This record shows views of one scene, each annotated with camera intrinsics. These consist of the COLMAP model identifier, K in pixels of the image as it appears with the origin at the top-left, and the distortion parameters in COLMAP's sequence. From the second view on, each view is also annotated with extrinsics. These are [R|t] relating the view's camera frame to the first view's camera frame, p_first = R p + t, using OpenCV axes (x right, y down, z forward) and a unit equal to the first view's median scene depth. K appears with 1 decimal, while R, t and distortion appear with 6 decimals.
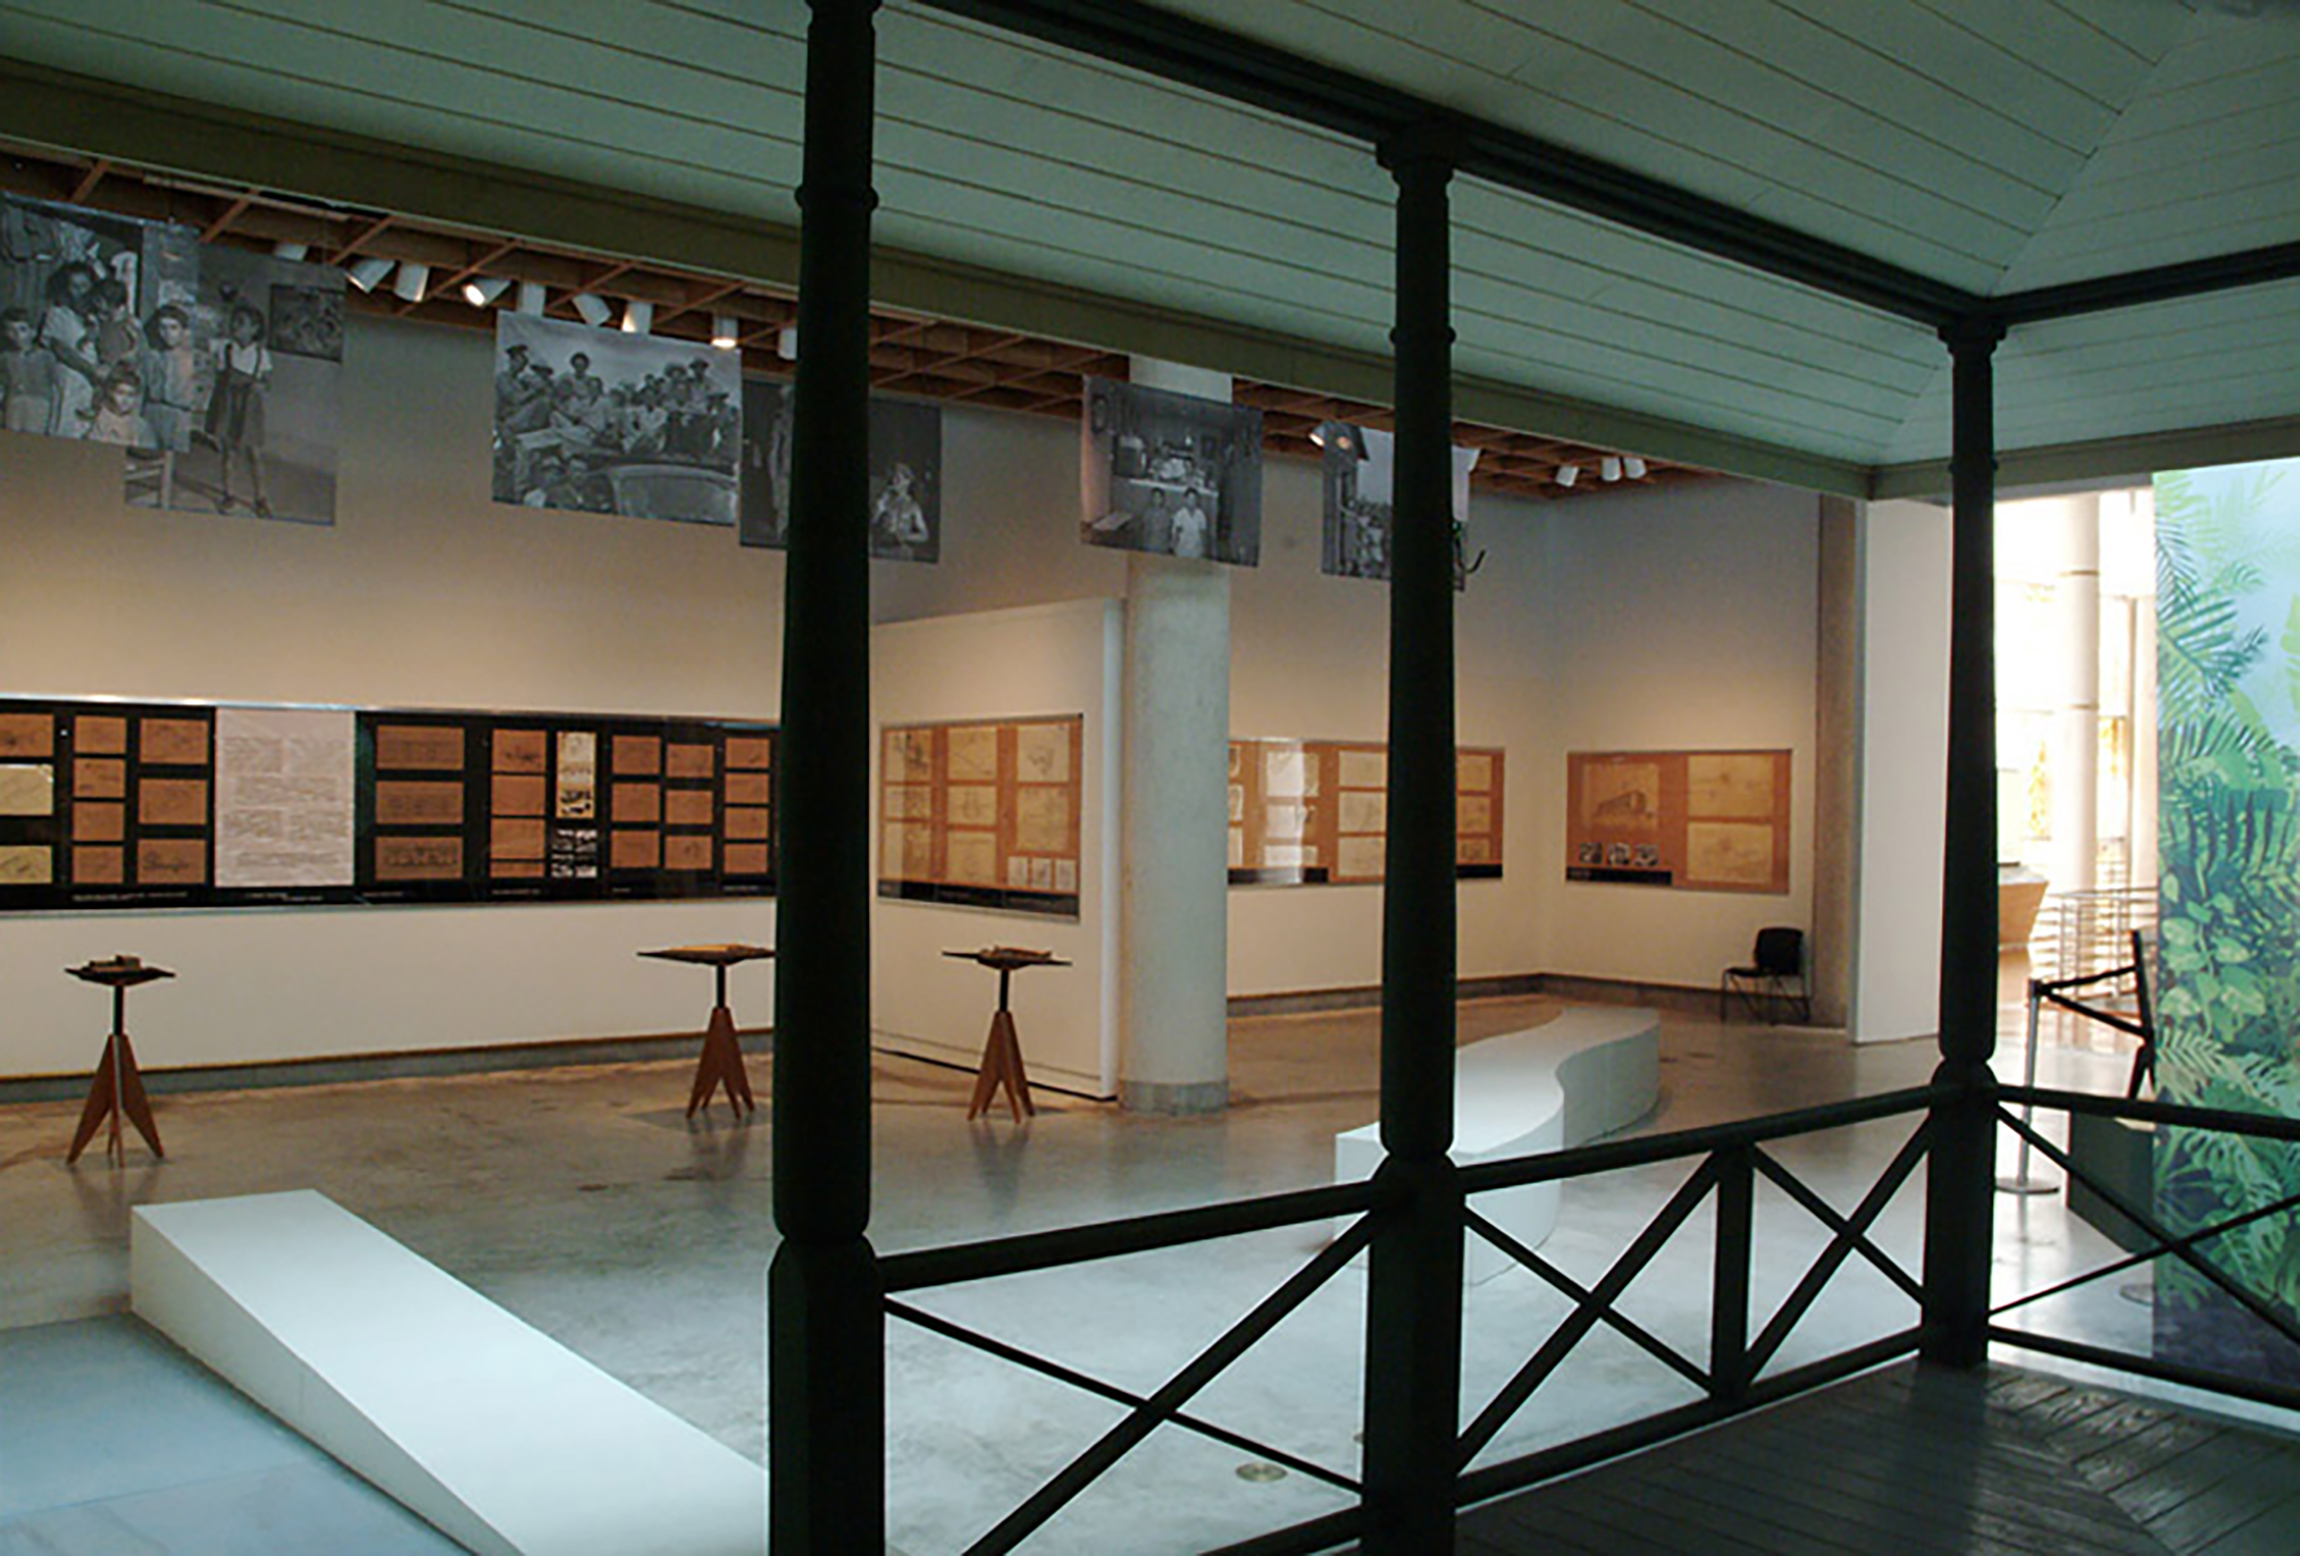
lens RADIAL K [[1949.2, 0, 1149.2], [0, 1949.2, 850.2], [0, 0, 1]] dist [-0.163015, 0.149563]
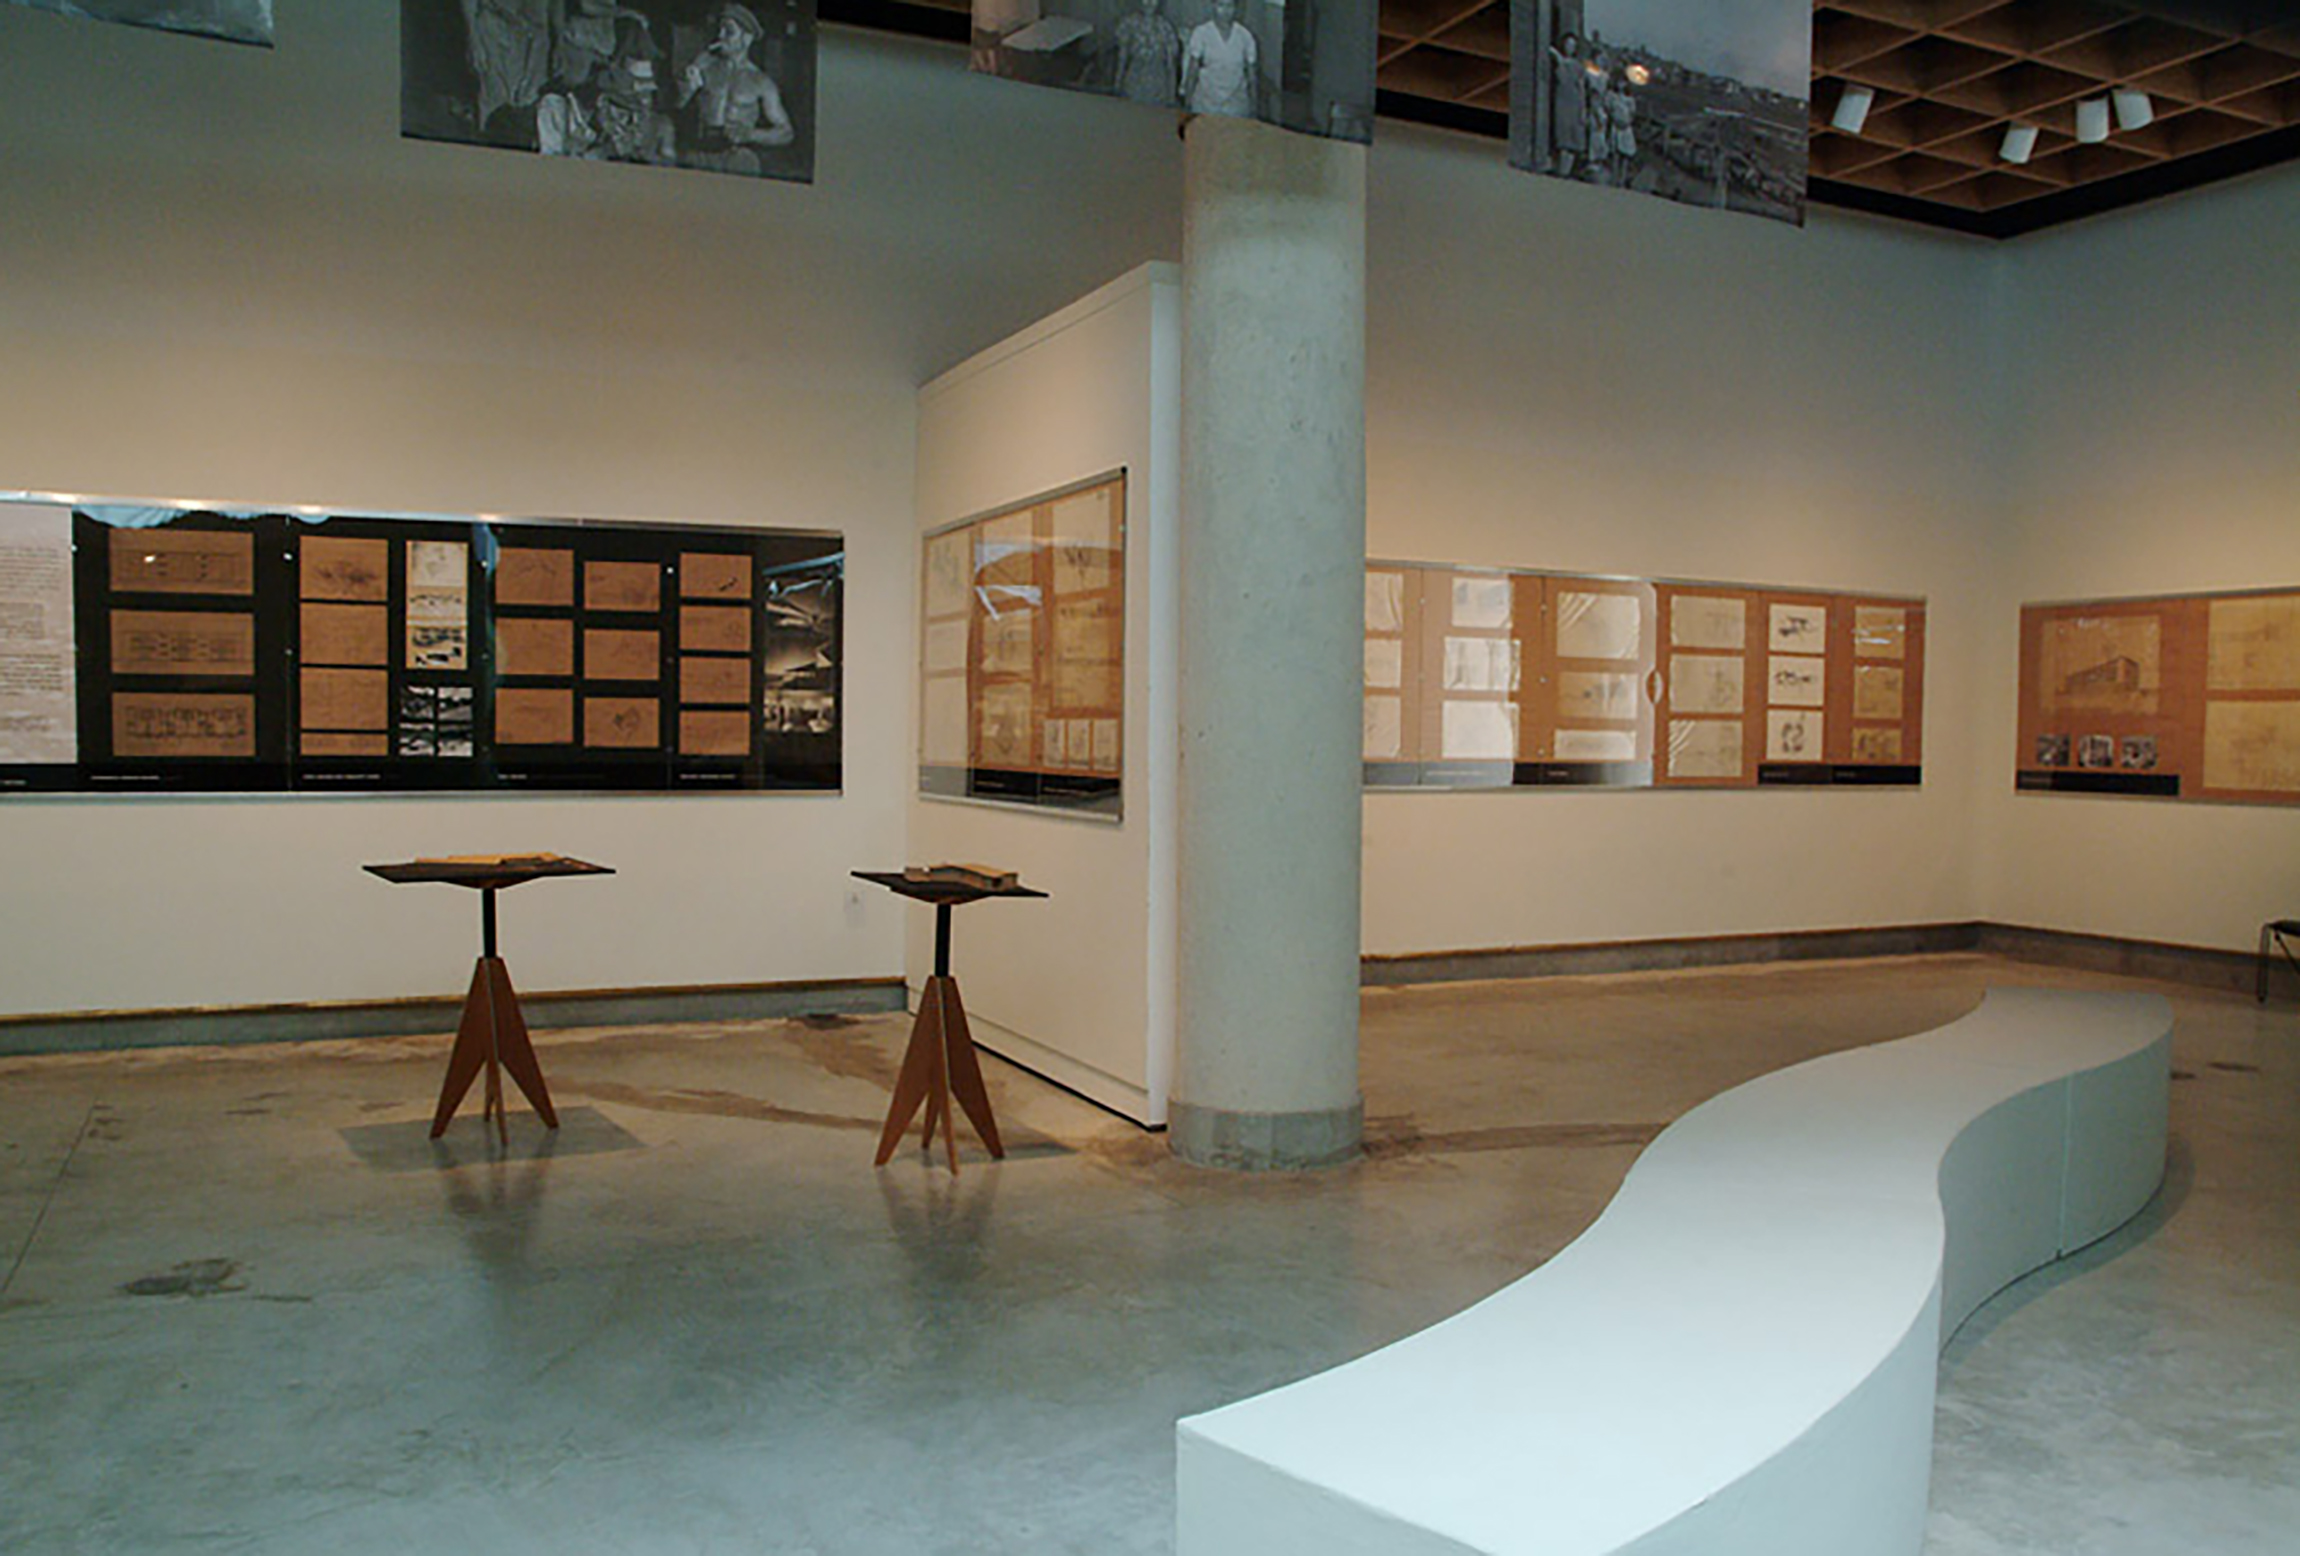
lens RADIAL K [[1949.2, 0, 1149.2], [0, 1949.2, 850.2], [0, 0, 1]] dist [-0.163015, 0.149563]
pose [[0.974840, 0.011522, -0.222607, 0.096341], [-0.003877, 0.999389, 0.034749, 0.022728], [0.222871, -0.033012, 0.974289, 0.402353]]
